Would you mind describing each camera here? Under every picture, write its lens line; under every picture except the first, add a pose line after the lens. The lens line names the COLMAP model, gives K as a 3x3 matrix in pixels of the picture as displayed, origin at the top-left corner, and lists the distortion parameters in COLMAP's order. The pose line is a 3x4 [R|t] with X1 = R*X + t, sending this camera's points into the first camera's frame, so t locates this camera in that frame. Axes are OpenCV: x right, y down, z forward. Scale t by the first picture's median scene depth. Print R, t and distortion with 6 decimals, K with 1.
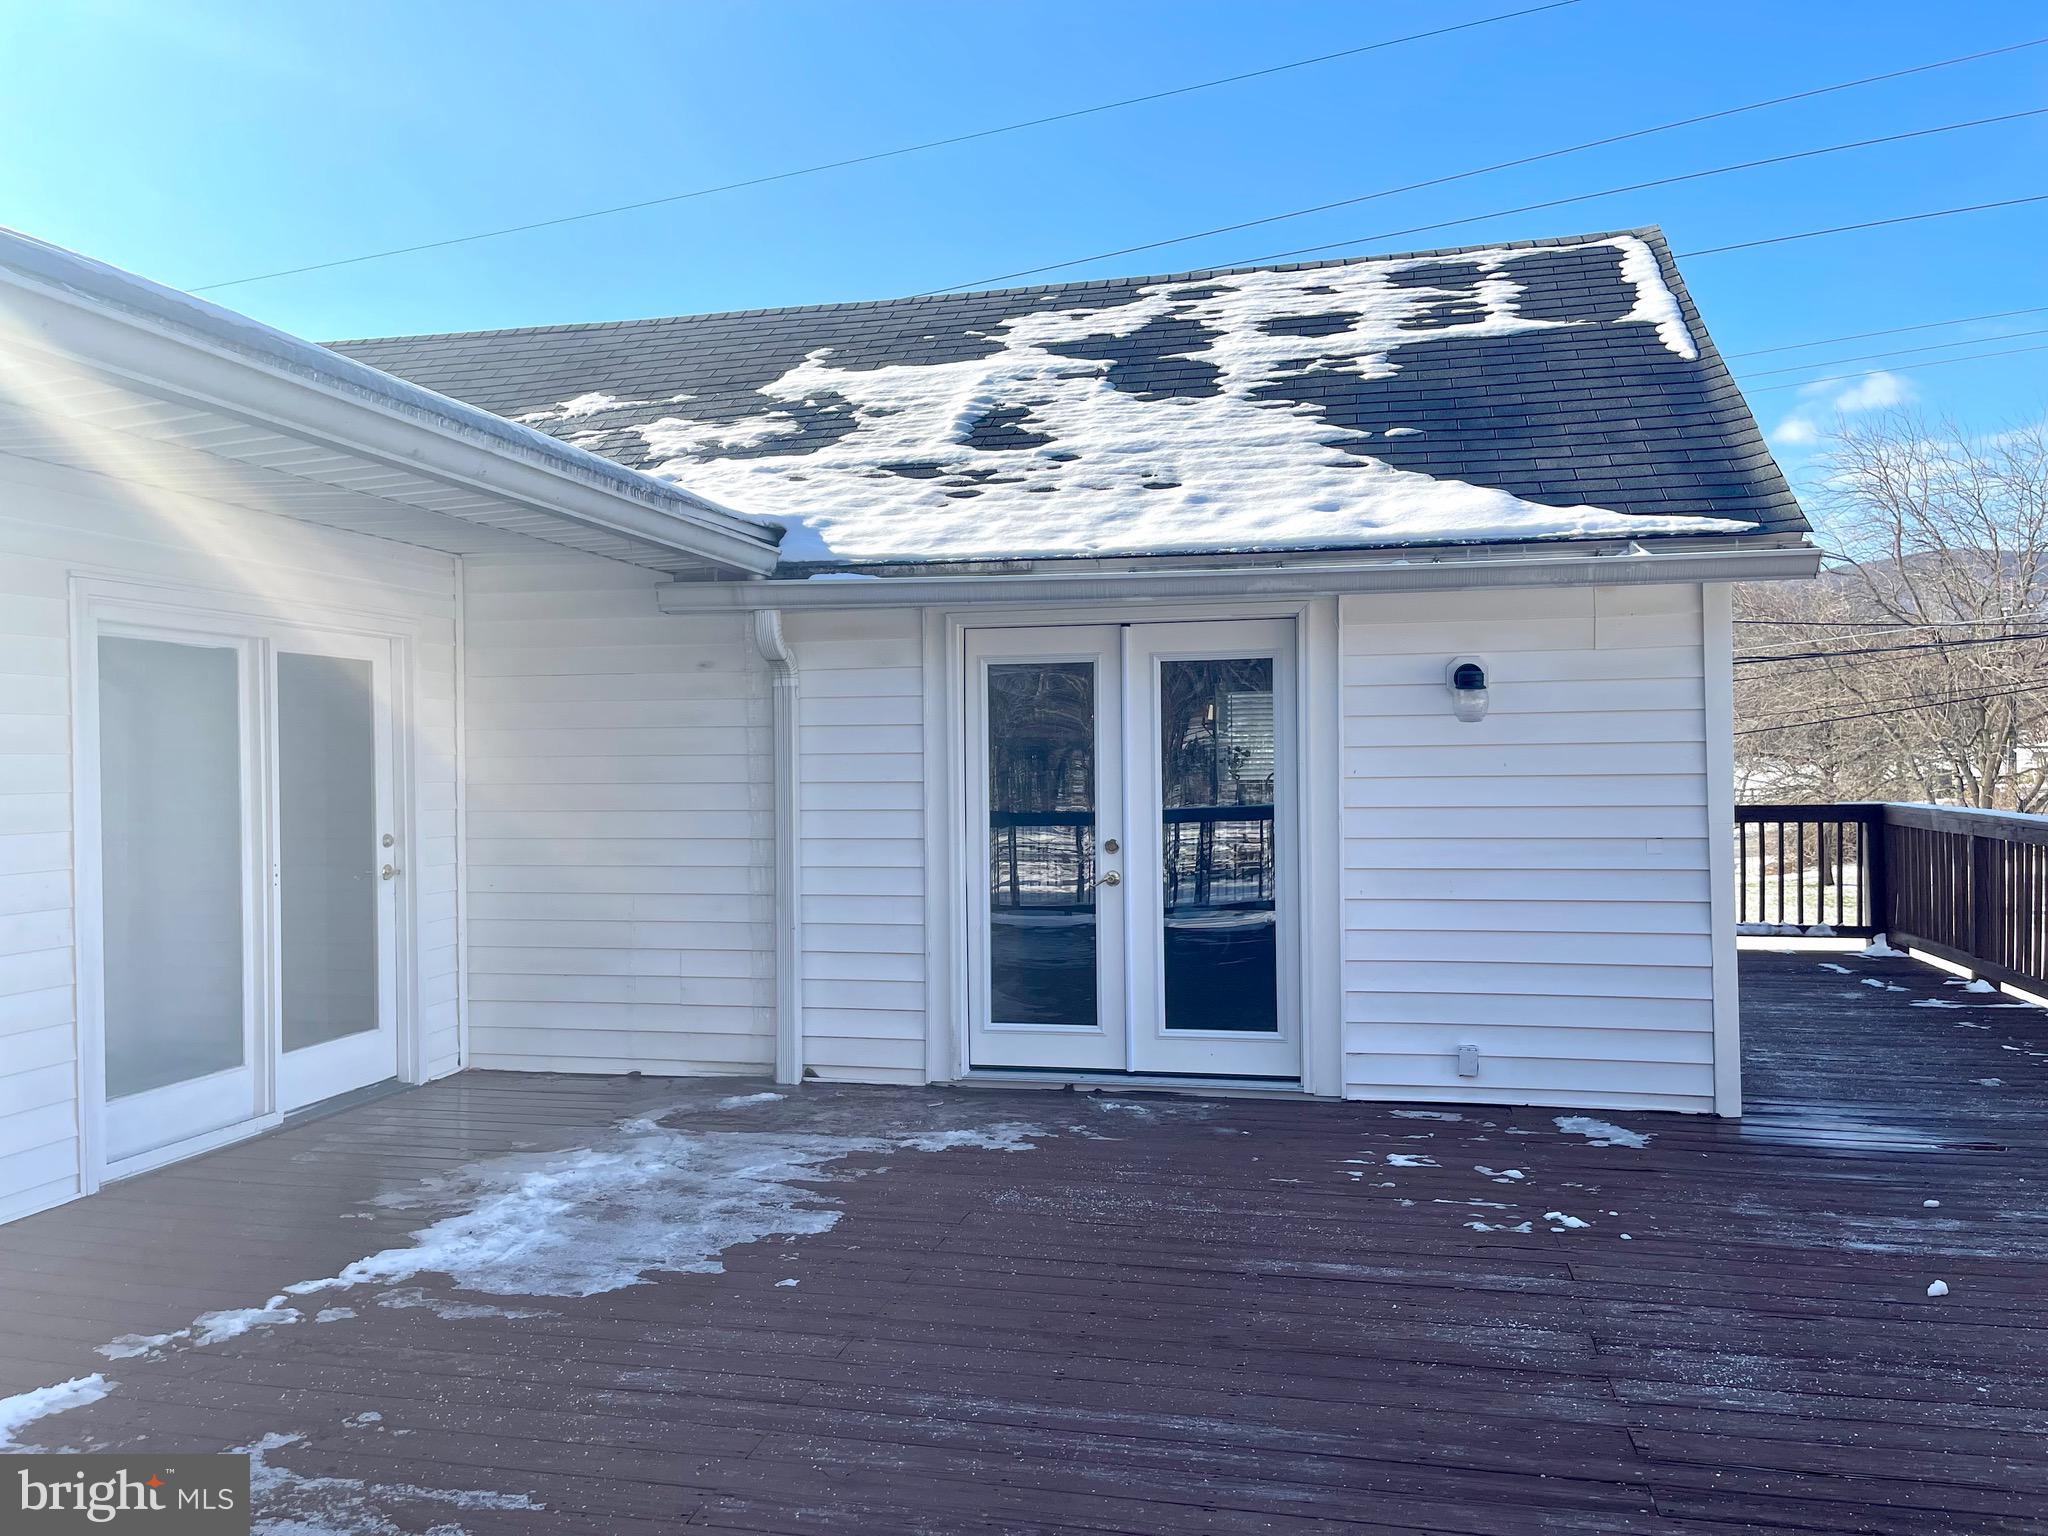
lens RADIAL K [[1544.3, 0, 1014.4], [0, 1544.3, 775.0], [0, 0, 1]] dist [0.068583, -0.092545]
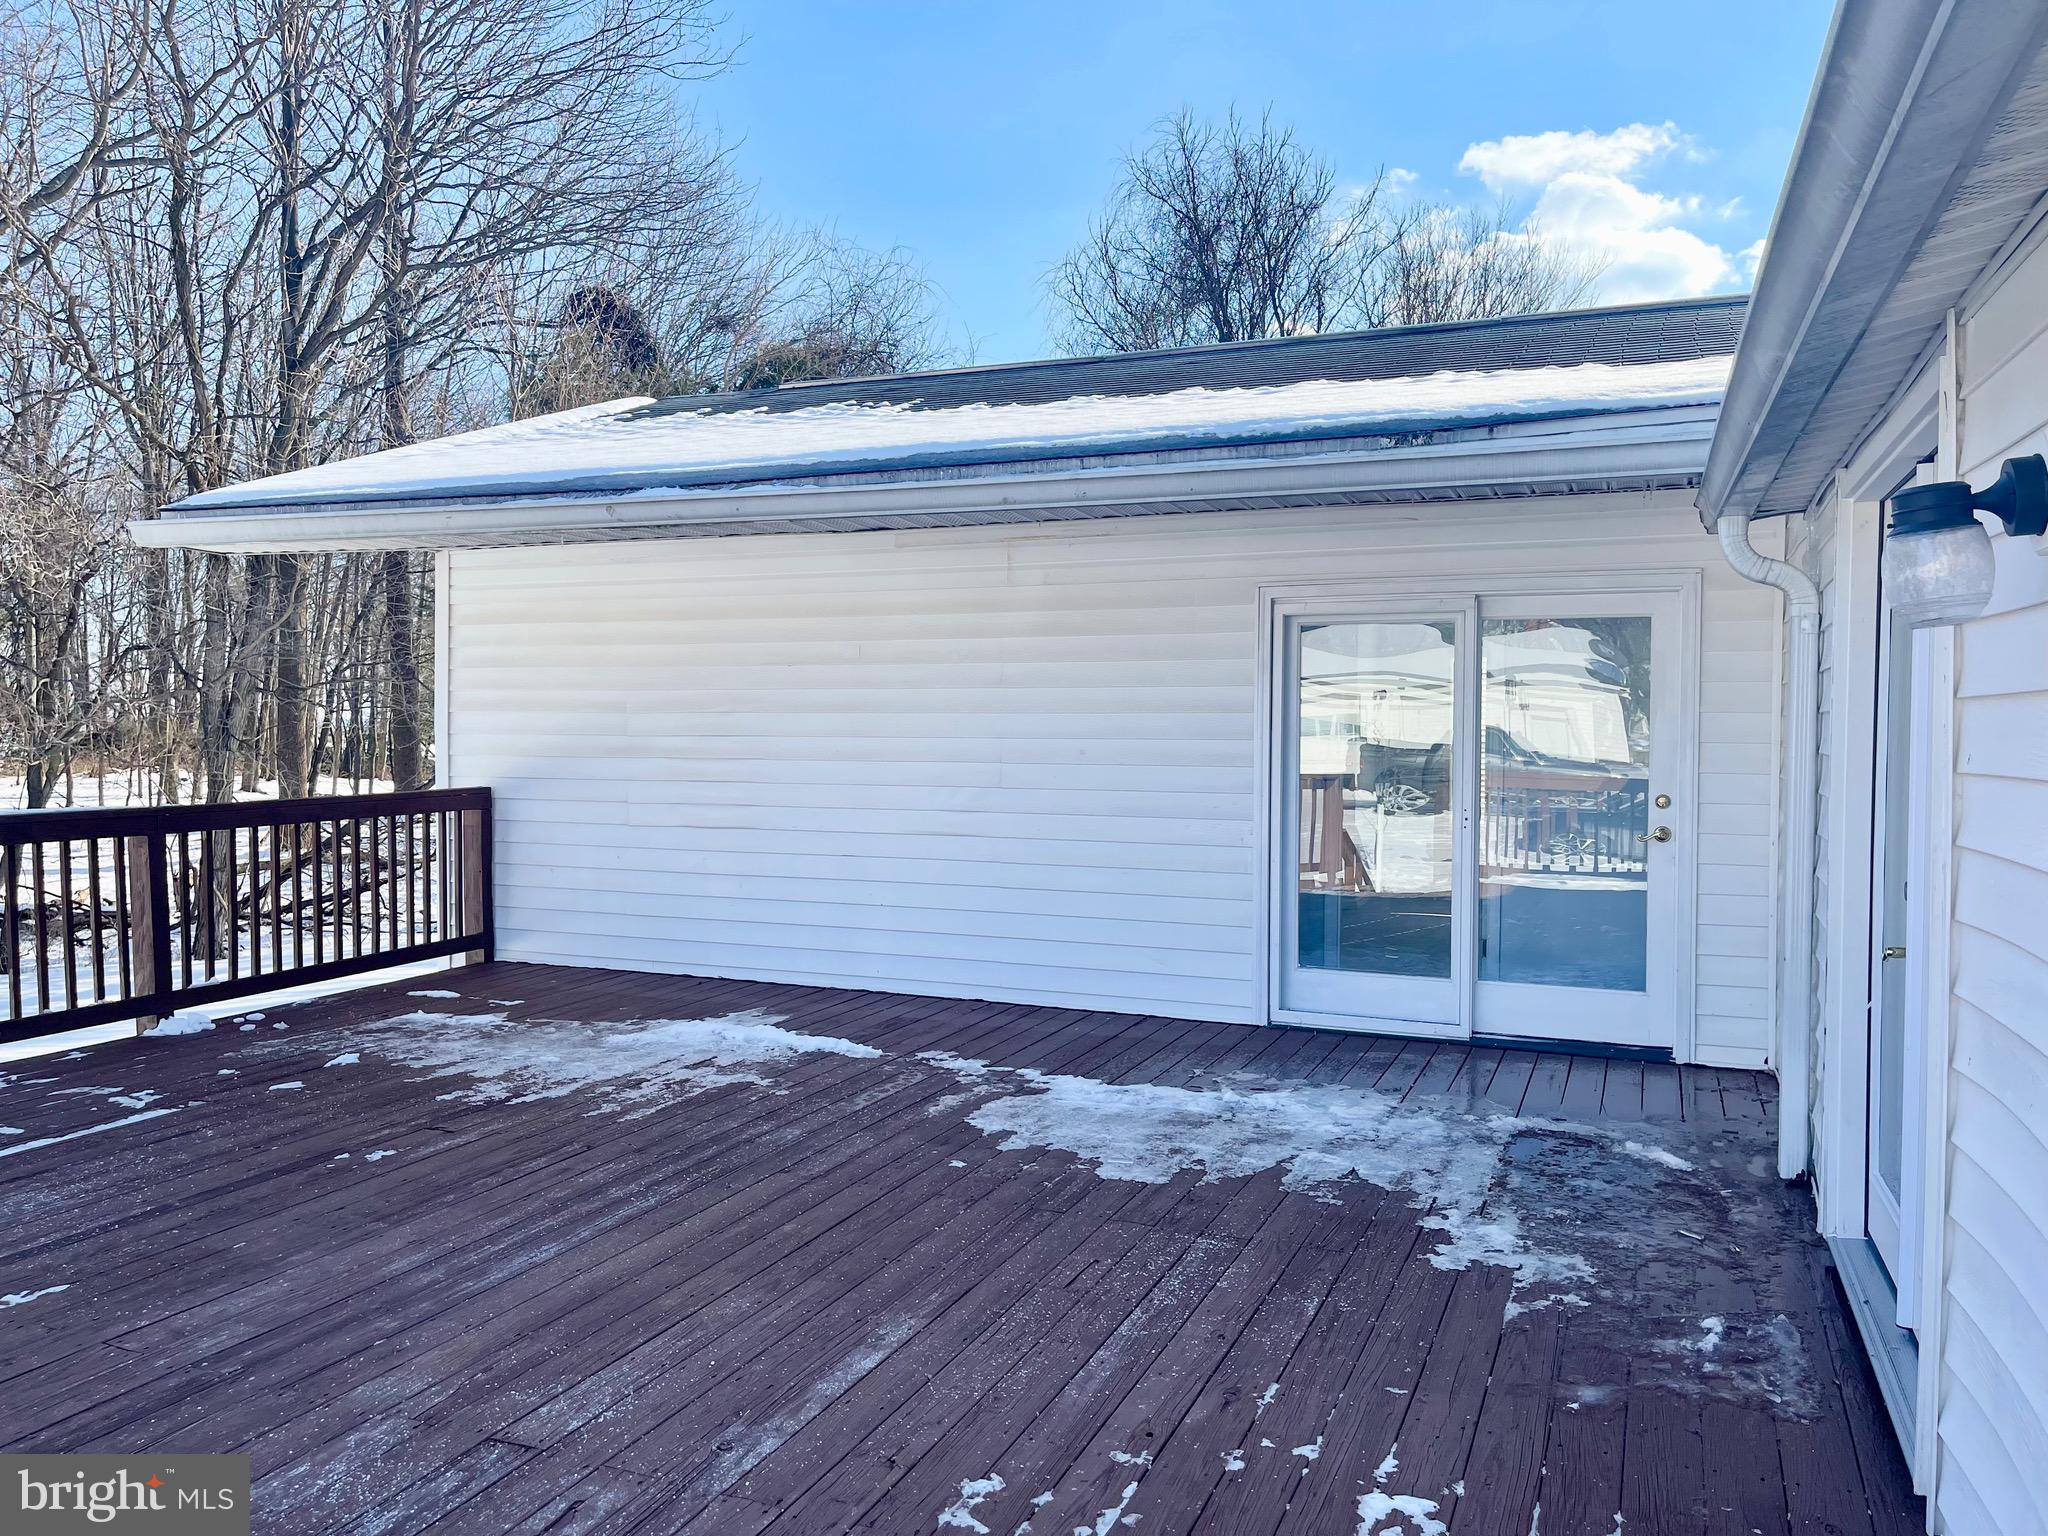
lens RADIAL K [[1544.3, 0, 1014.4], [0, 1544.3, 775.0], [0, 0, 1]] dist [0.068583, -0.092545]
pose [[-0.167274, 0.042307, -0.985002, 0.930666], [-0.011903, 0.998919, 0.044926, -0.019495], [0.985839, 0.019240, -0.166589, 1.157310]]
